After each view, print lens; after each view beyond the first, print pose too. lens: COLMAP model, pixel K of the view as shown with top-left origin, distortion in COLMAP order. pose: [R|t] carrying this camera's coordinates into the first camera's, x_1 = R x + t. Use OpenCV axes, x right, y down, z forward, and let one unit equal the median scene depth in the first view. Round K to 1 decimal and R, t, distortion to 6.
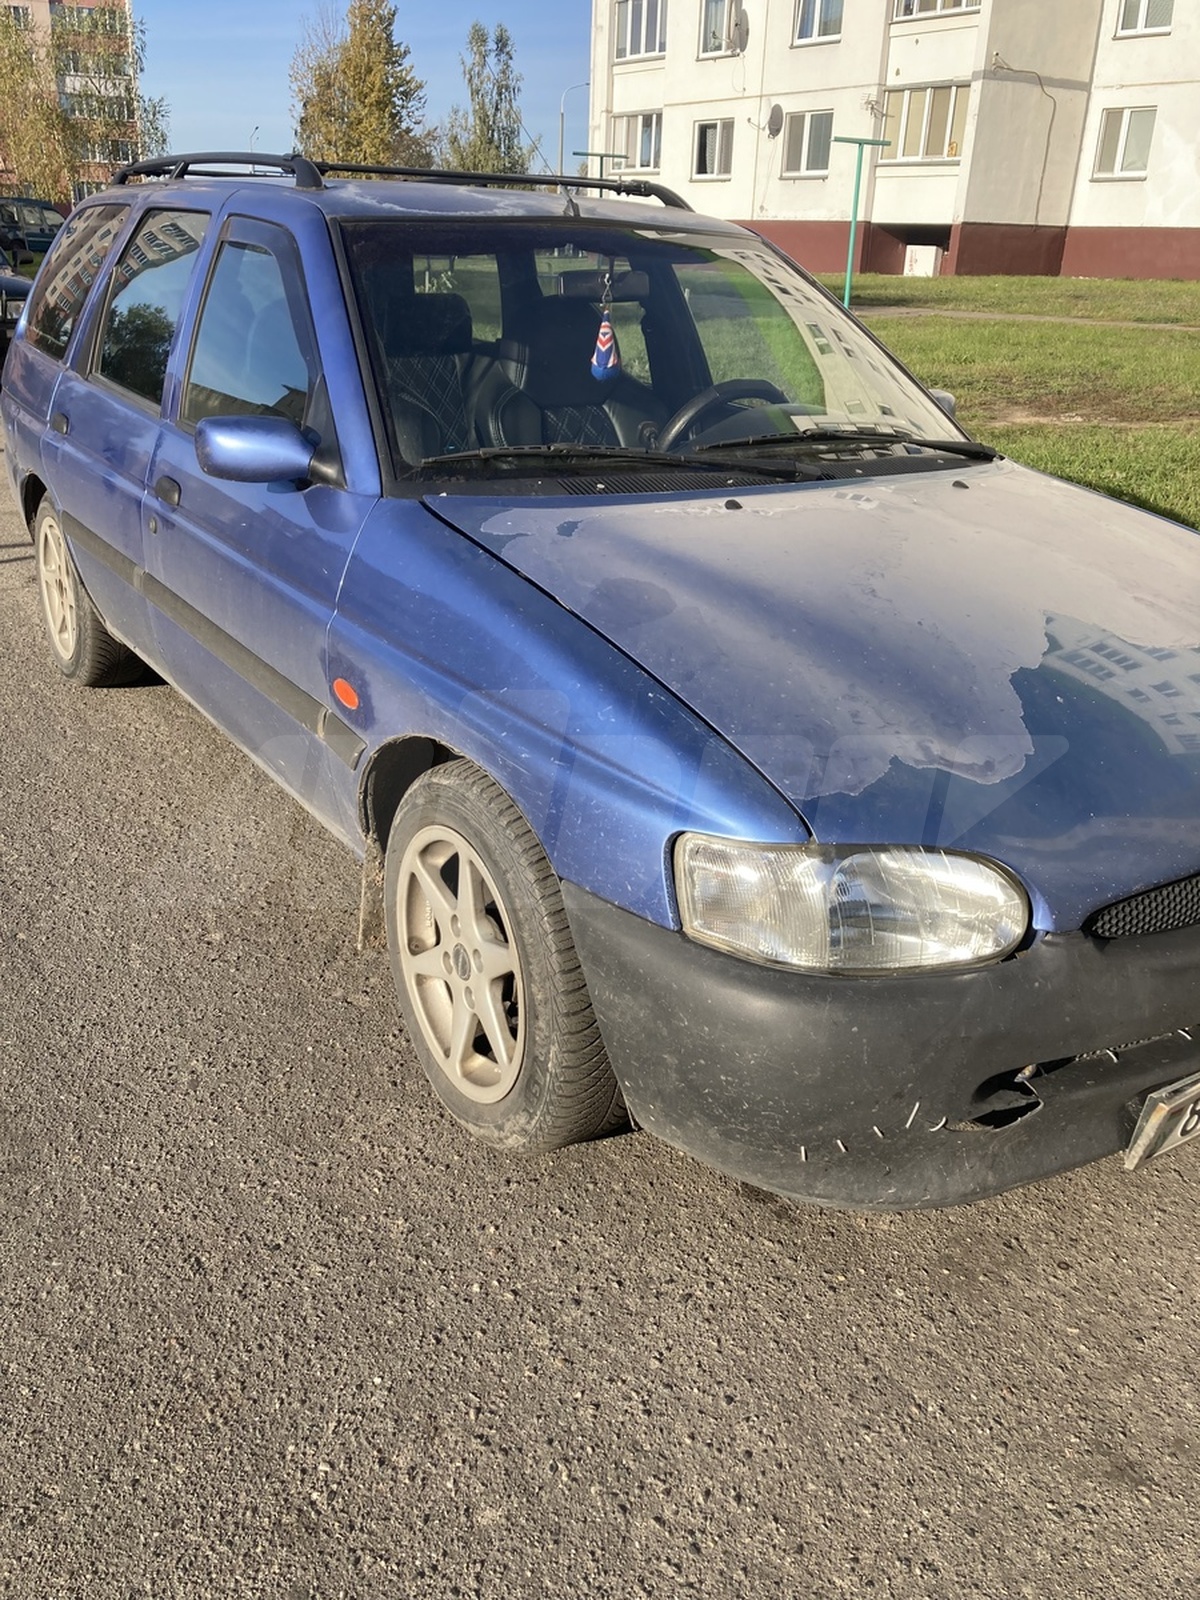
lens RADIAL K [[1280.5, 0, 600.0], [0, 1280.5, 800.0], [0, 0, 1]] dist [0.069844, -0.074497]
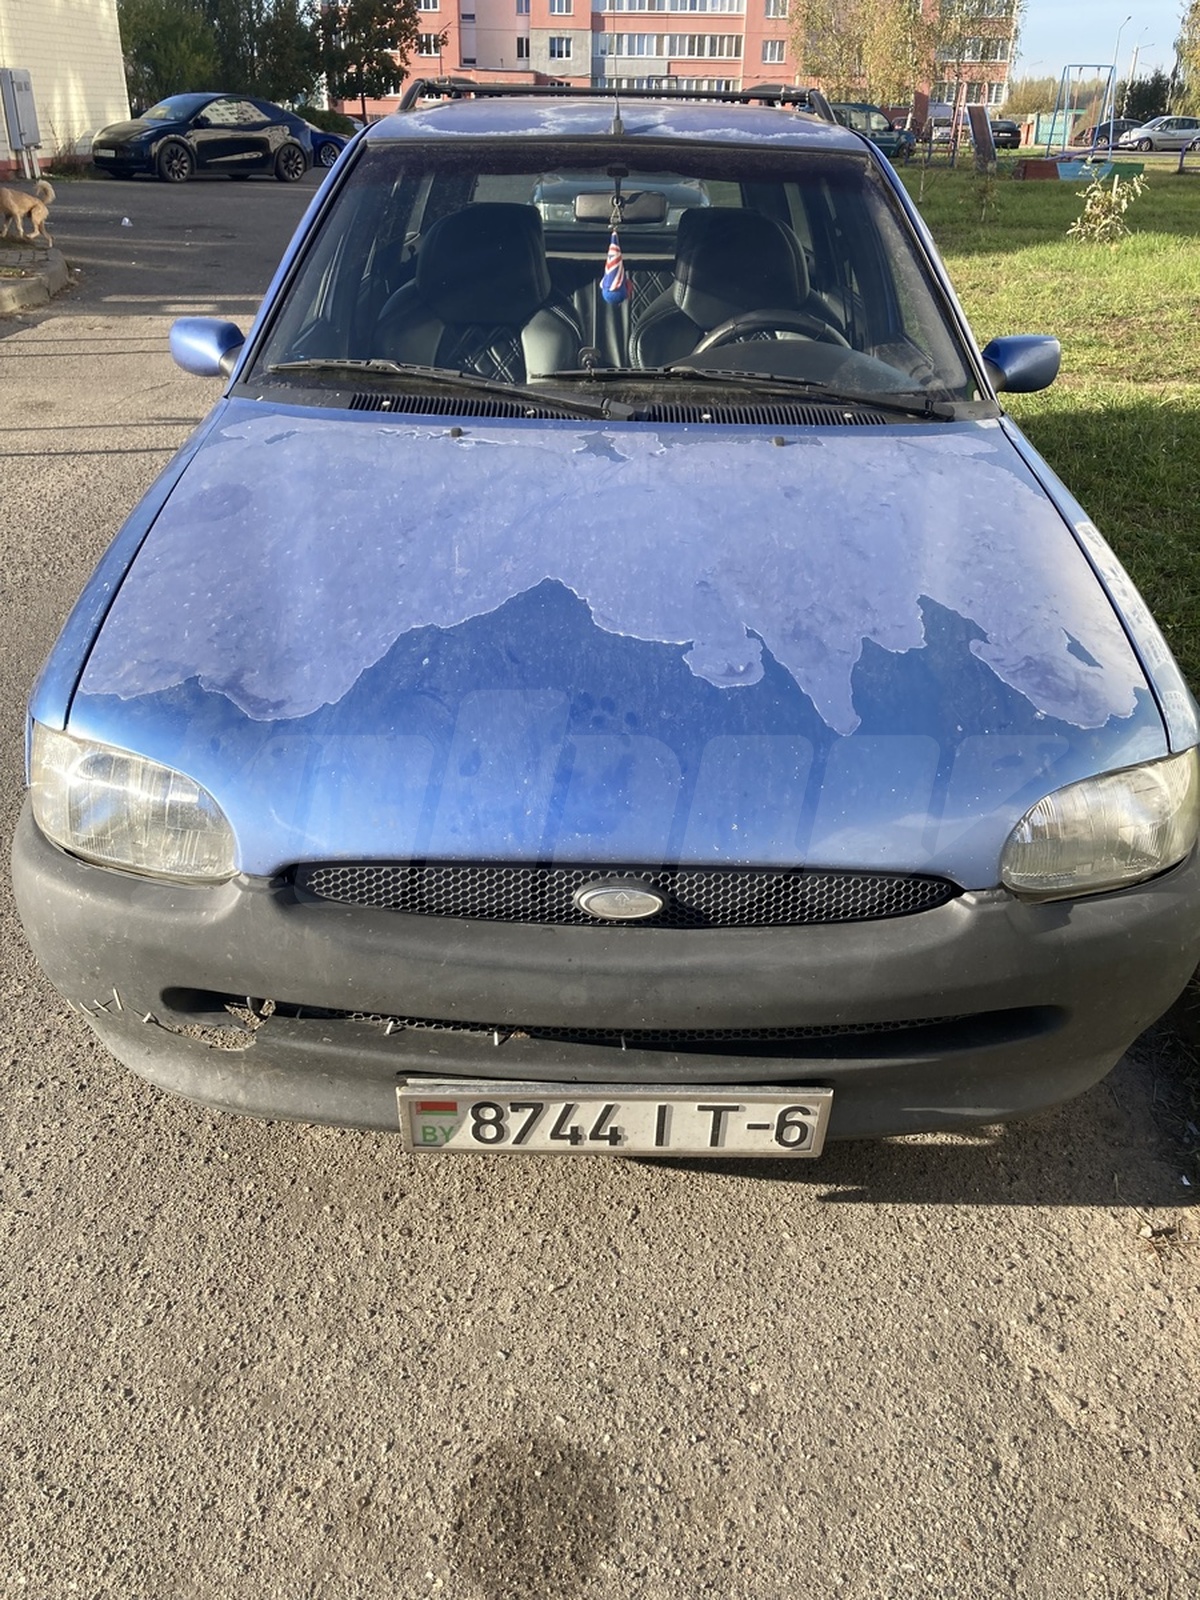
lens RADIAL K [[1280.5, 0, 600.0], [0, 1280.5, 800.0], [0, 0, 1]] dist [0.069844, -0.074497]
pose [[0.835264, 0.236799, -0.496246, 0.646032], [-0.207105, 0.971535, 0.115006, -0.075971], [0.509354, 0.006715, 0.860531, 0.162406]]
